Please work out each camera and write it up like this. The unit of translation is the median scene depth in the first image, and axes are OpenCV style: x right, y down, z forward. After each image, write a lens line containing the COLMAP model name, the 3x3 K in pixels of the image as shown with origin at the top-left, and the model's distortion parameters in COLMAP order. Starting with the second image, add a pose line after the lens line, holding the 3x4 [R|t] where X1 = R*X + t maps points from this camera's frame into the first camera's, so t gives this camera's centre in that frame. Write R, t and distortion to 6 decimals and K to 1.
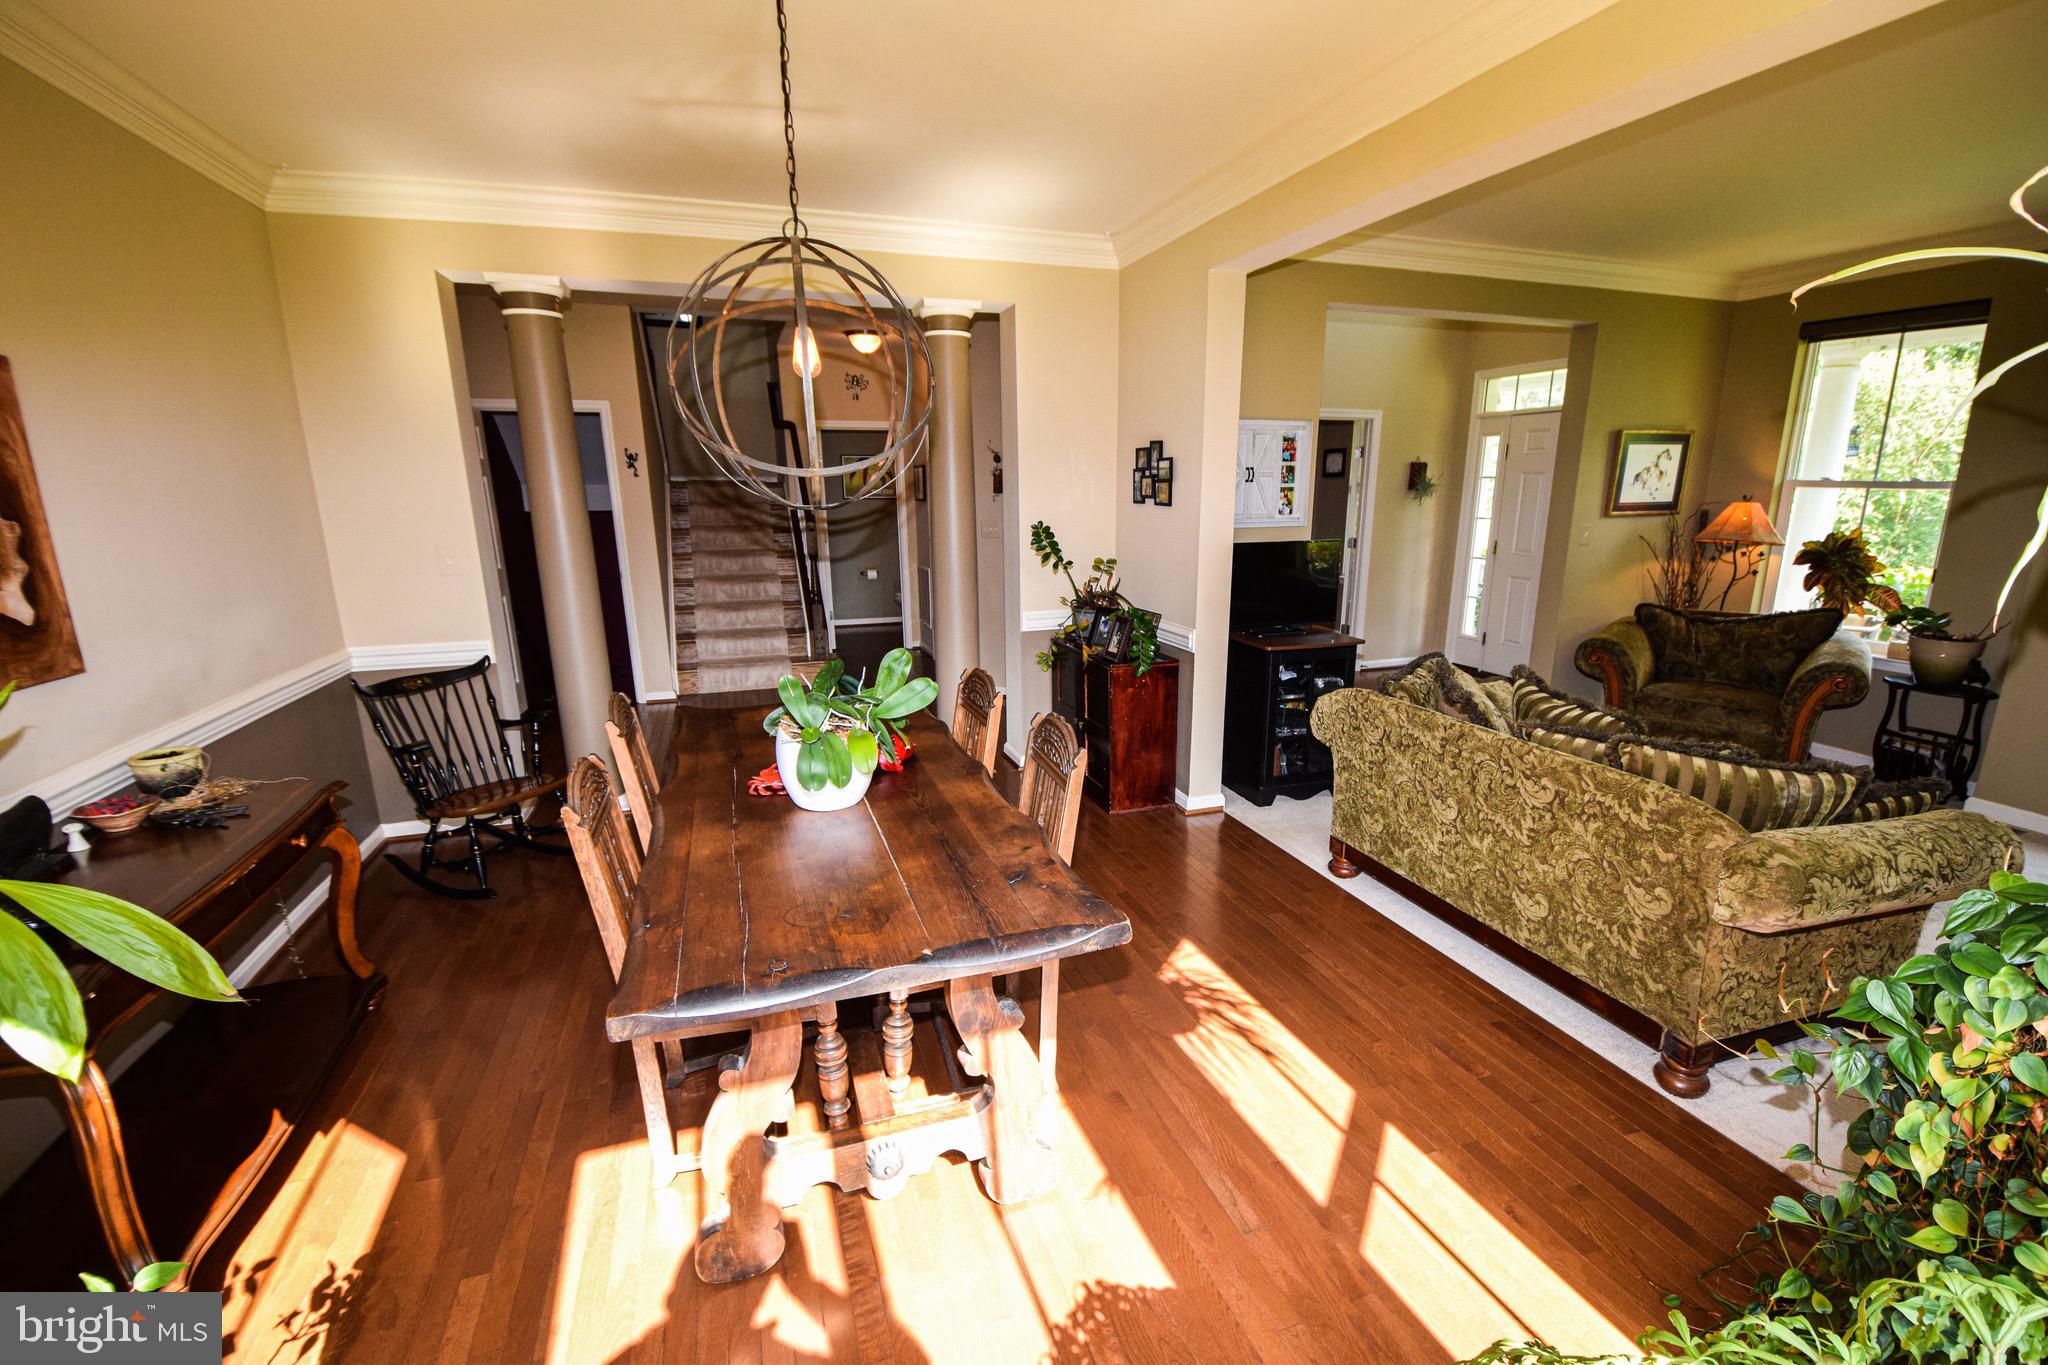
lens RADIAL K [[906.0, 0, 1052.5], [0, 906.0, 717.7], [0, 0, 1]] dist [0.013573, -0.019594]
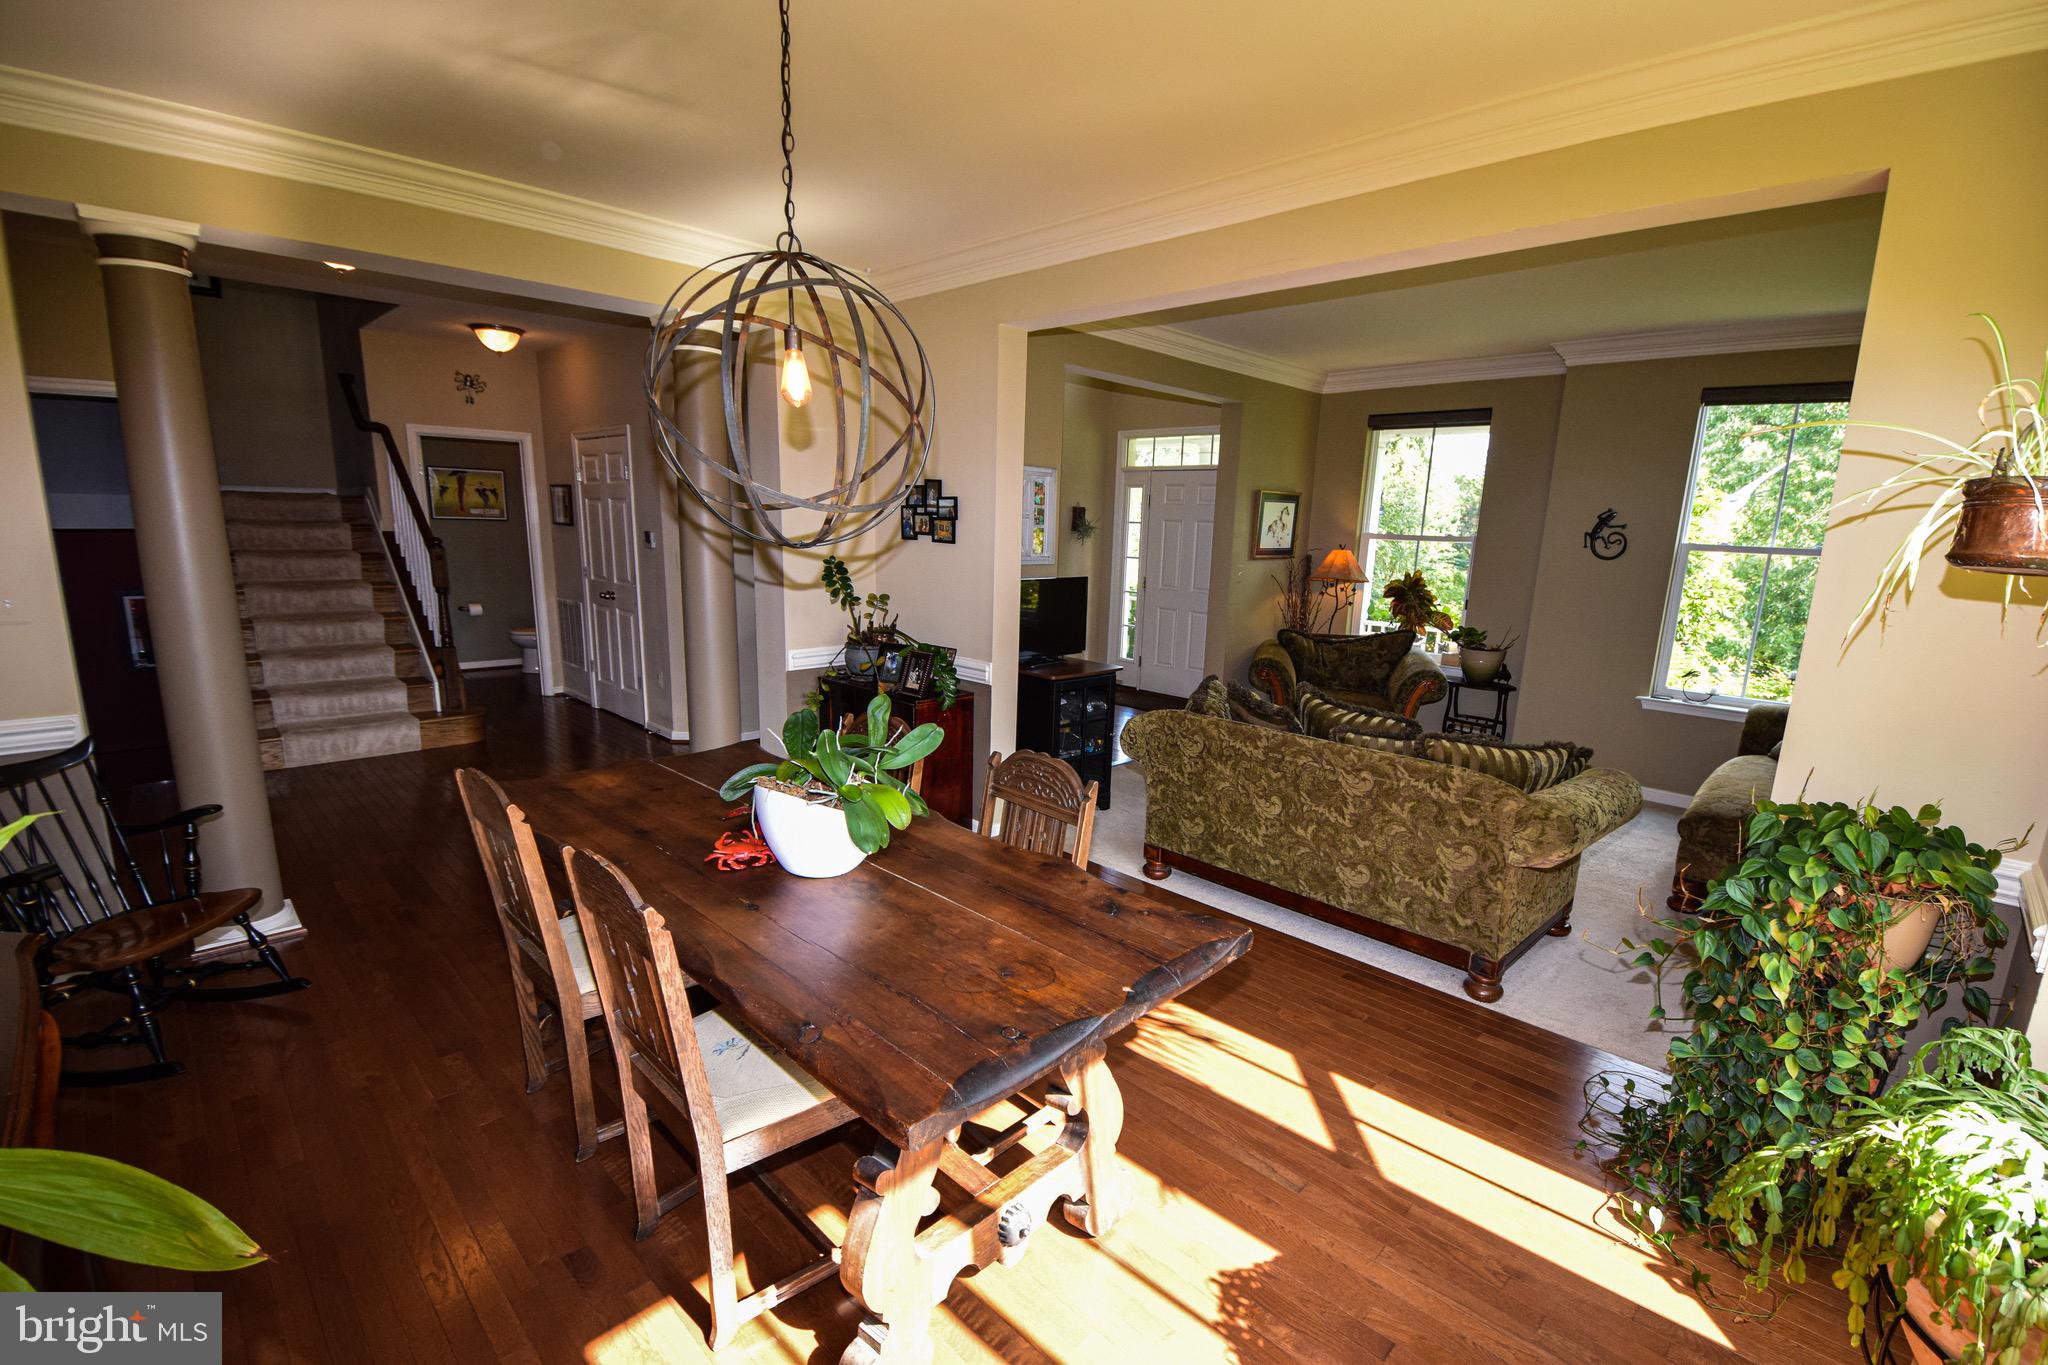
lens RADIAL K [[906.0, 0, 1052.5], [0, 906.0, 717.7], [0, 0, 1]] dist [0.013573, -0.019594]
pose [[0.892519, -0.062065, 0.446720, -0.326239], [0.076309, 0.996987, -0.013945, -0.019173], [-0.444508, 0.046535, 0.894565, 0.056789]]
